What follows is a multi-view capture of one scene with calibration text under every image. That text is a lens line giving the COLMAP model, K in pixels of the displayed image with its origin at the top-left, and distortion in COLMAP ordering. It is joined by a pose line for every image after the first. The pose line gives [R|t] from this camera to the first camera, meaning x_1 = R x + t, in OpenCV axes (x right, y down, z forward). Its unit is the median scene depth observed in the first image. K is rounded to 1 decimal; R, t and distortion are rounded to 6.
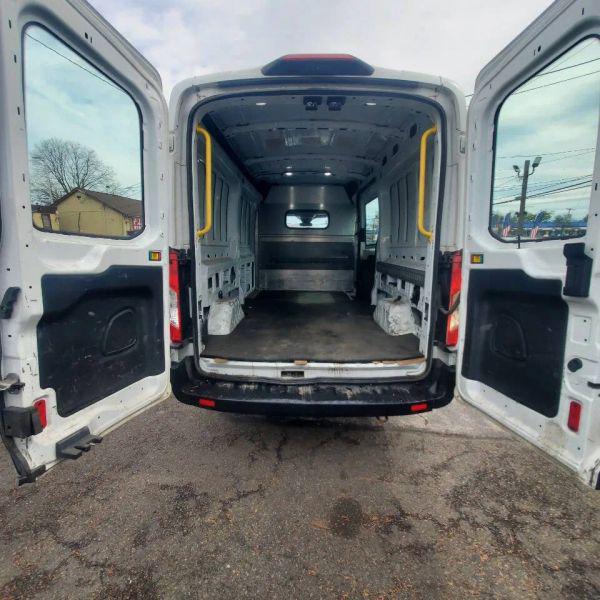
lens RADIAL K [[317.4, 0, 293.0], [0, 317.4, 304.5], [0, 0, 1]] dist [0.005602, -0.005050]
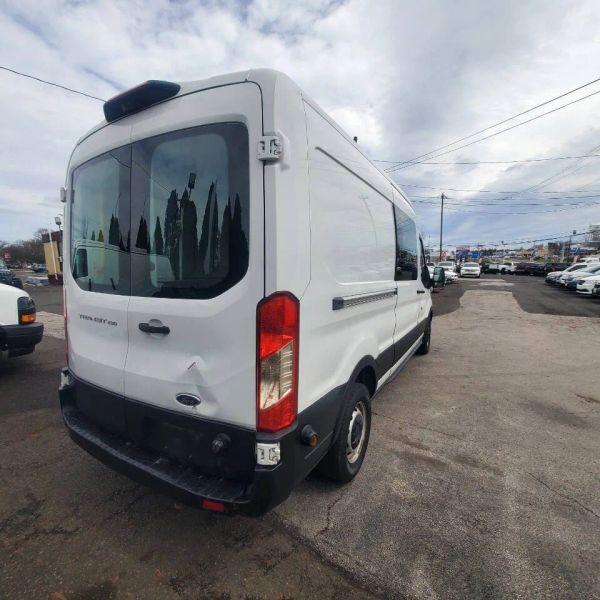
lens RADIAL K [[317.4, 0, 295.7], [0, 317.4, 299.7], [0, 0, 1]] dist [0.005602, -0.005050]
pose [[0.864518, 0.043411, -0.500724, 0.895585], [-0.080562, 0.995350, -0.052801, -0.127410], [0.496104, 0.085987, 0.863995, 0.410214]]
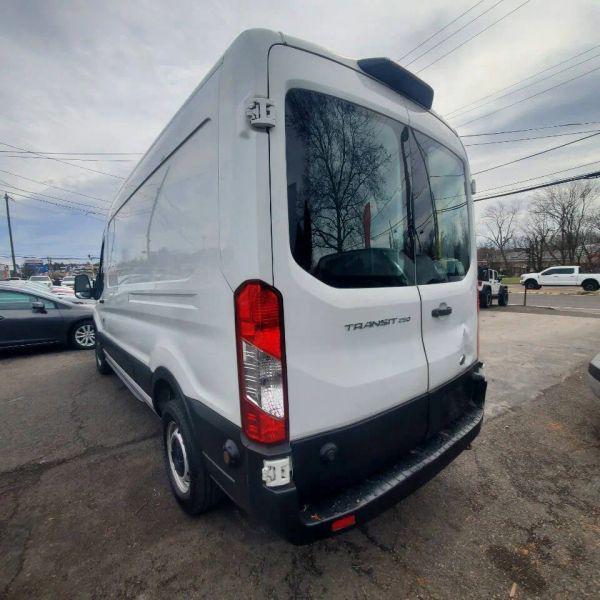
lens RADIAL K [[317.4, 0, 305.6], [0, 317.4, 299.2], [0, 0, 1]] dist [0.005602, -0.005050]
pose [[0.762315, -0.073721, 0.642994, -0.693708], [0.143577, 0.988000, -0.056944, -0.106345], [-0.631080, 0.135728, 0.763751, 0.494518]]
